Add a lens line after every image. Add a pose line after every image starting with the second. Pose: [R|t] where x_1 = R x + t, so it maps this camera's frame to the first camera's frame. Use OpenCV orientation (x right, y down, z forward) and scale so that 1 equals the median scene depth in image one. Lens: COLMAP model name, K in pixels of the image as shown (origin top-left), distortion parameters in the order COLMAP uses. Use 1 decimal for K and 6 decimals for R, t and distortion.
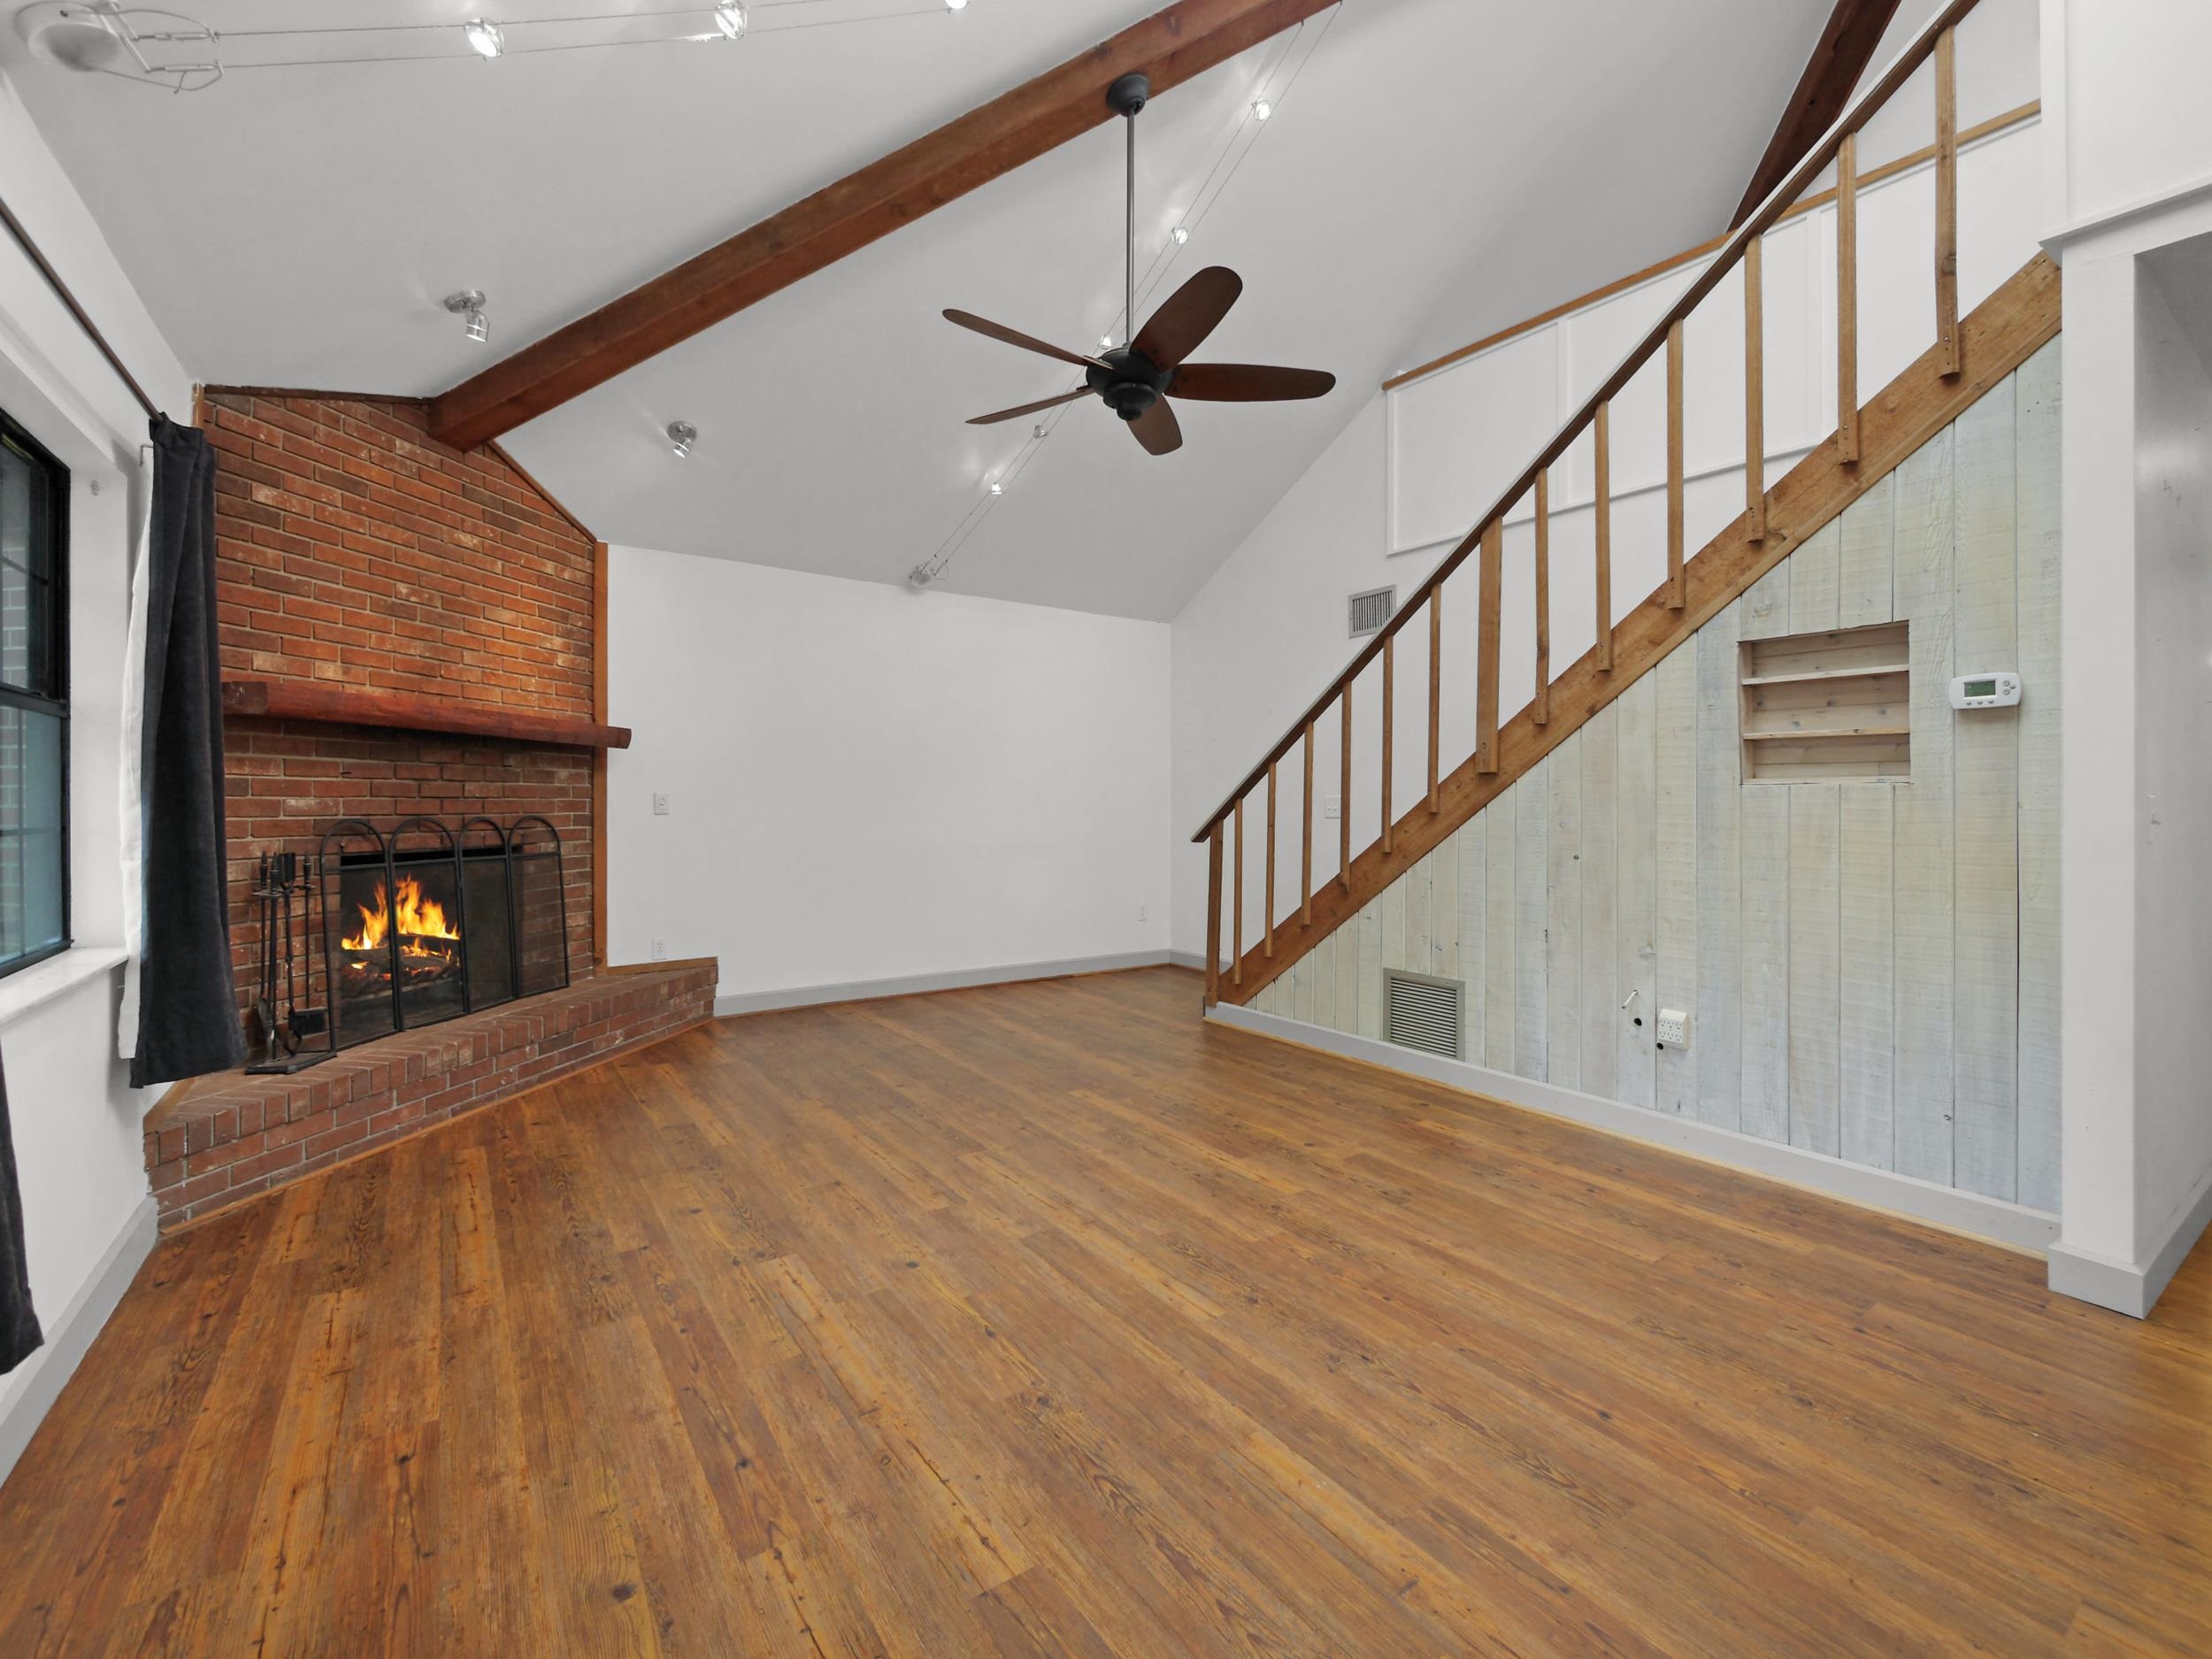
lens RADIAL K [[954.3, 0, 1110.4], [0, 954.3, 795.0], [0, 0, 1]] dist [0.001836, 0.000565]
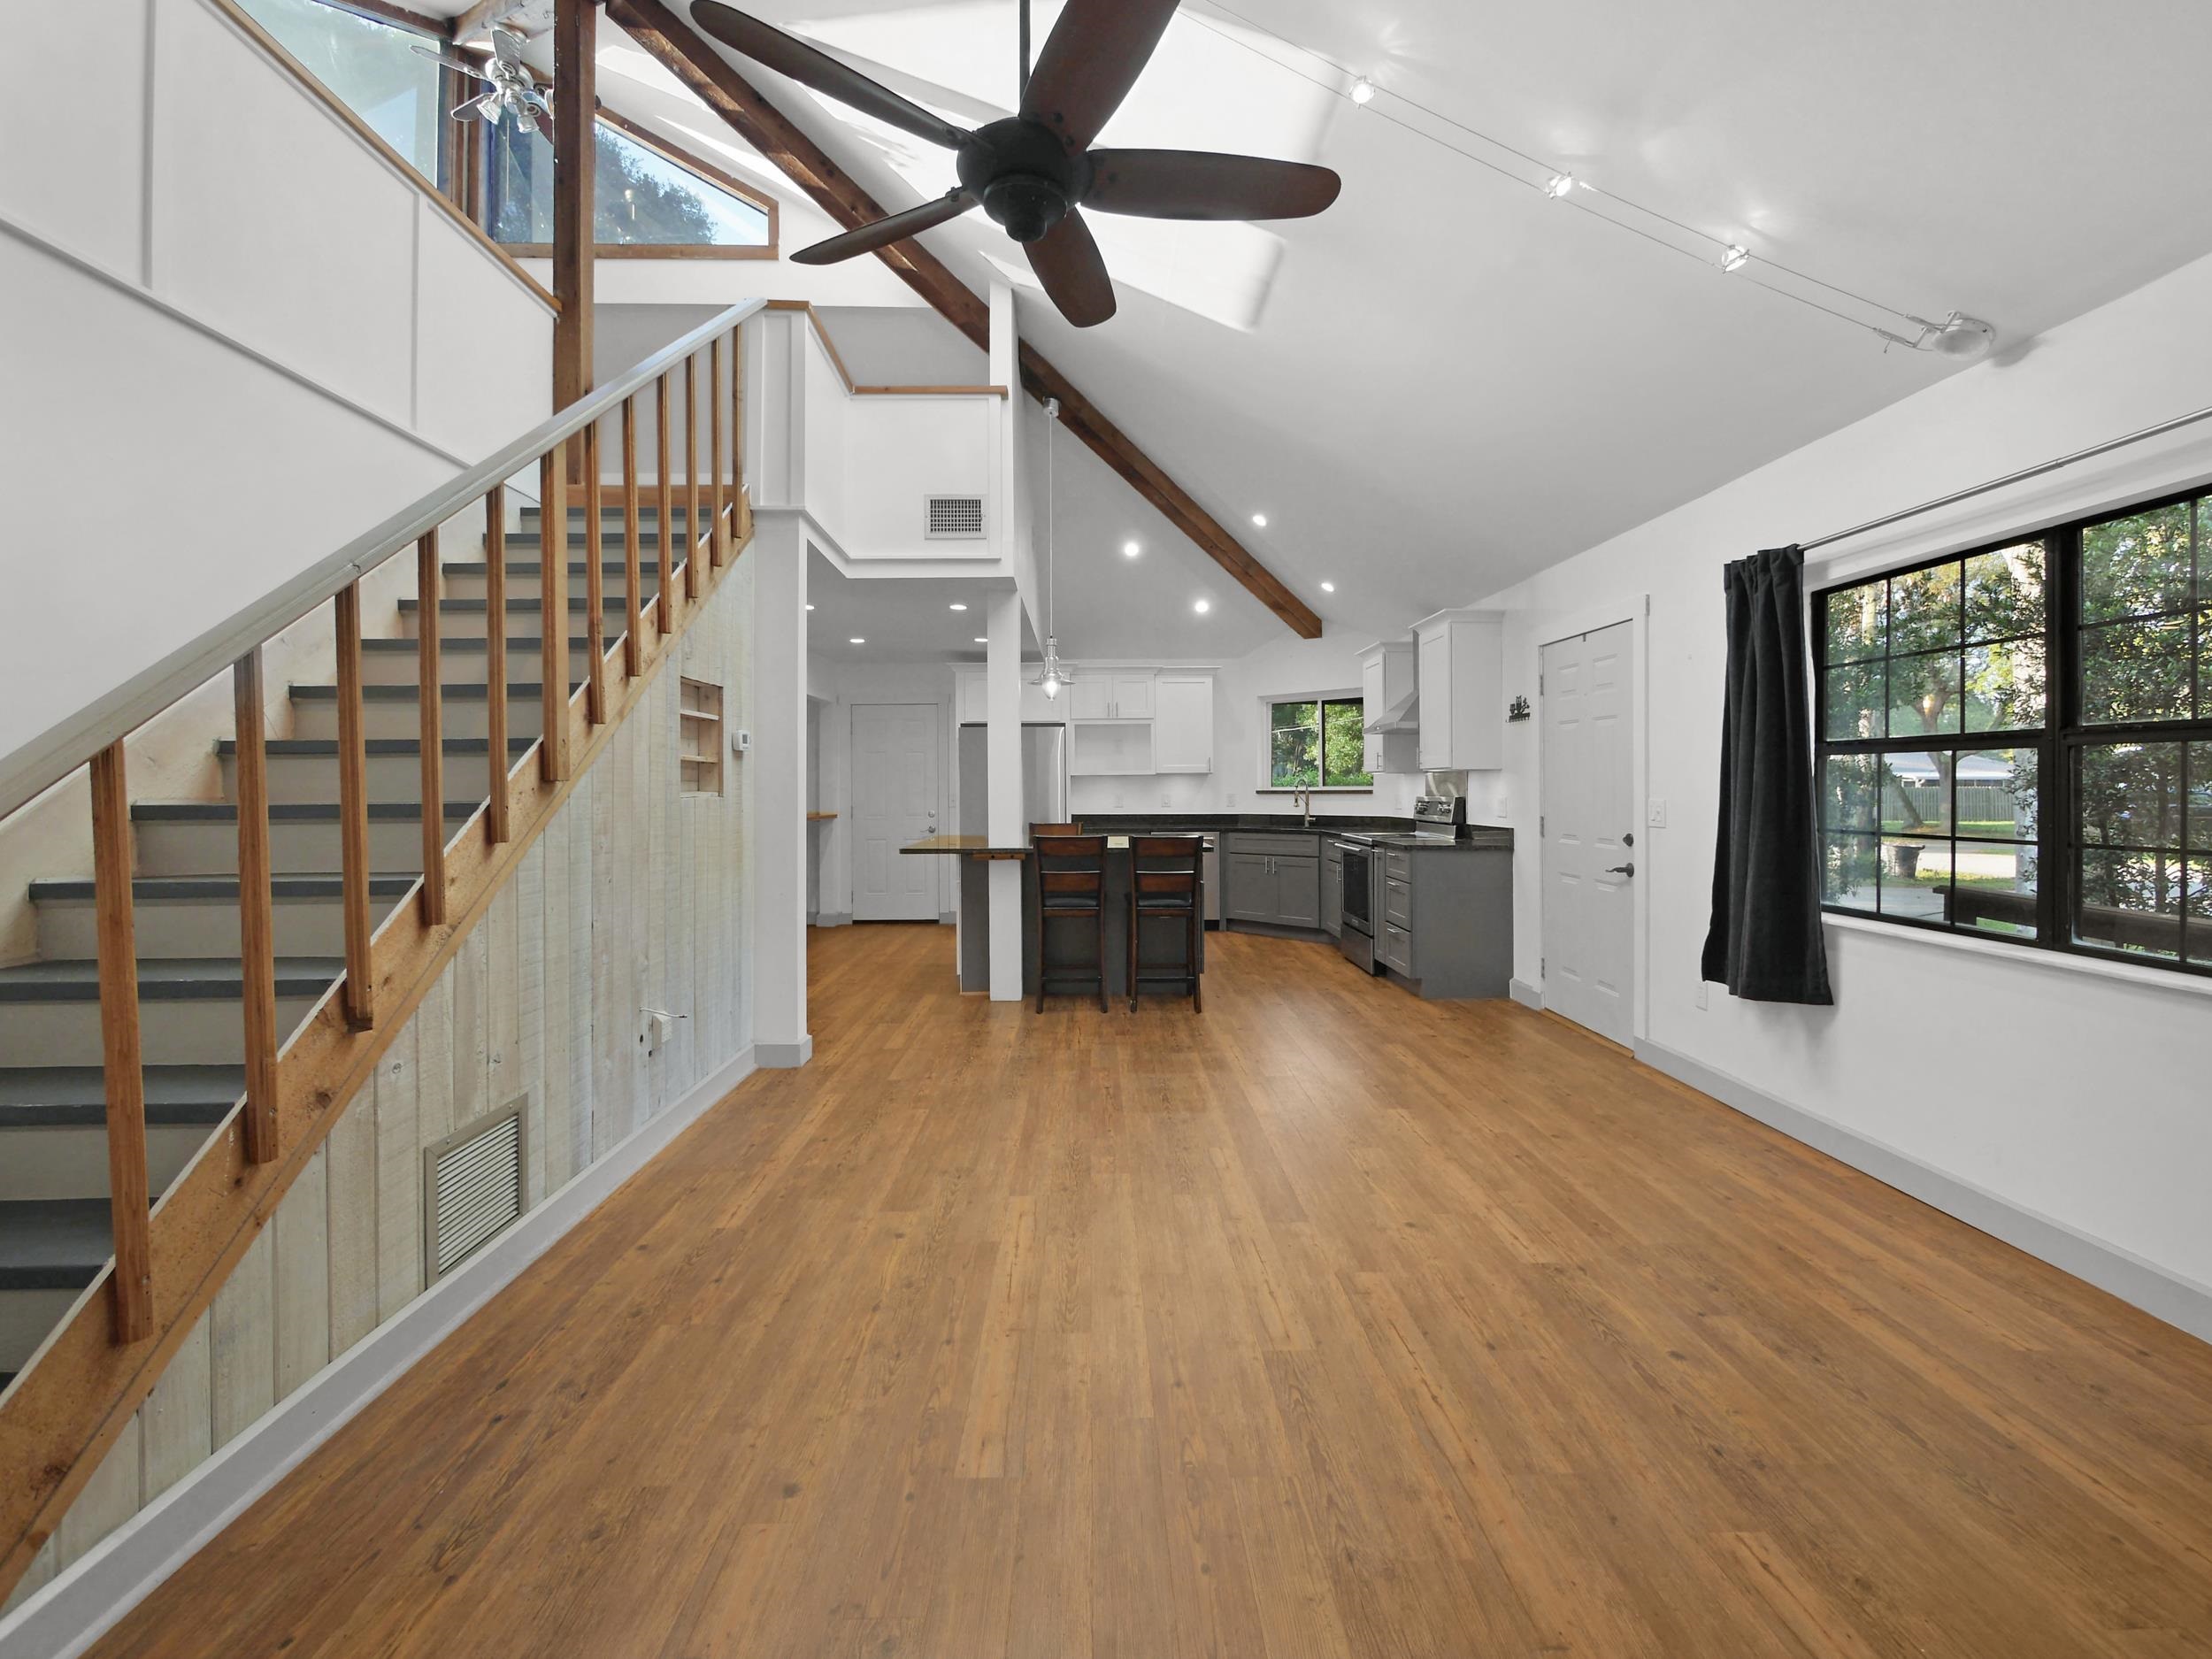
lens RADIAL K [[964.5, 0, 1102.3], [0, 964.5, 776.1], [0, 0, 1]] dist [-0.002098, -0.000222]
pose [[-0.825366, 0.007230, 0.564551, -0.410192], [-0.001972, 0.999875, -0.015688, -0.018498], [-0.564594, -0.014062, -0.825249, 1.593425]]
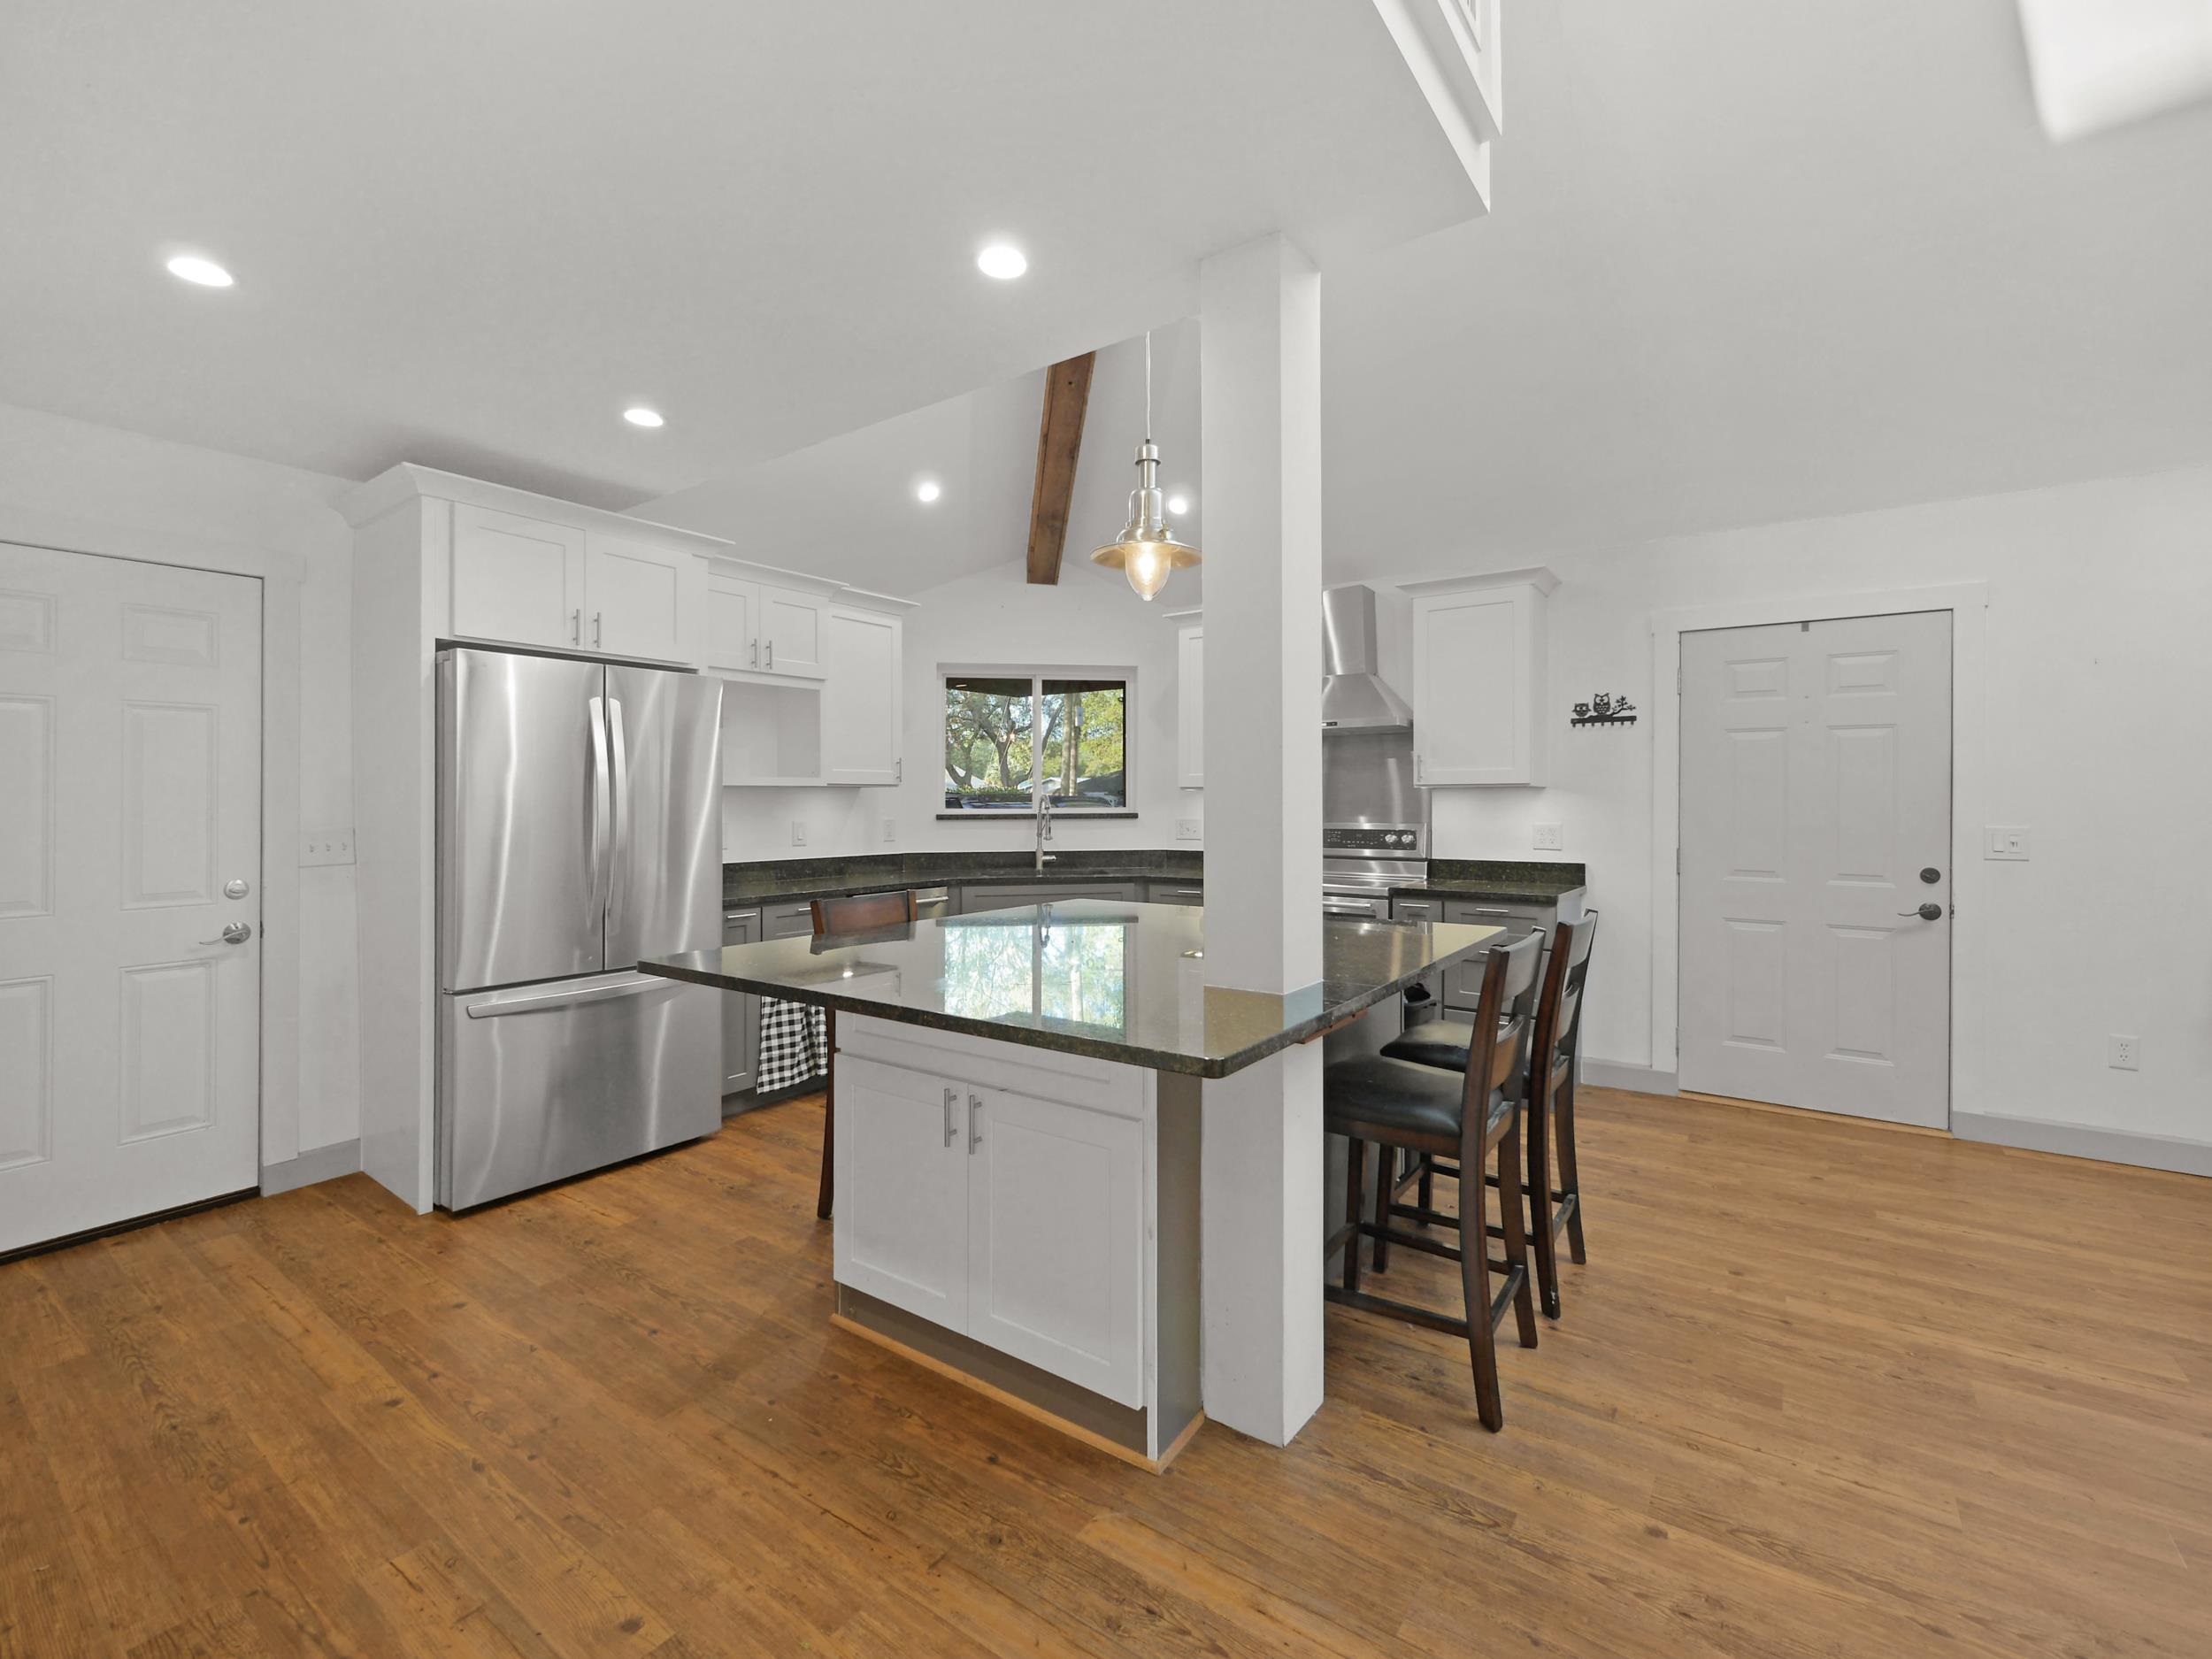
lens RADIAL K [[962.9, 0, 1114.6], [0, 962.9, 798.4], [0, 0, 1]] dist [0.001596, 0.000174]
pose [[-0.941581, -0.002735, -0.336775, 1.054736], [0.001282, 0.999931, -0.011703, -0.029920], [0.336783, -0.011451, -0.941513, 0.778029]]
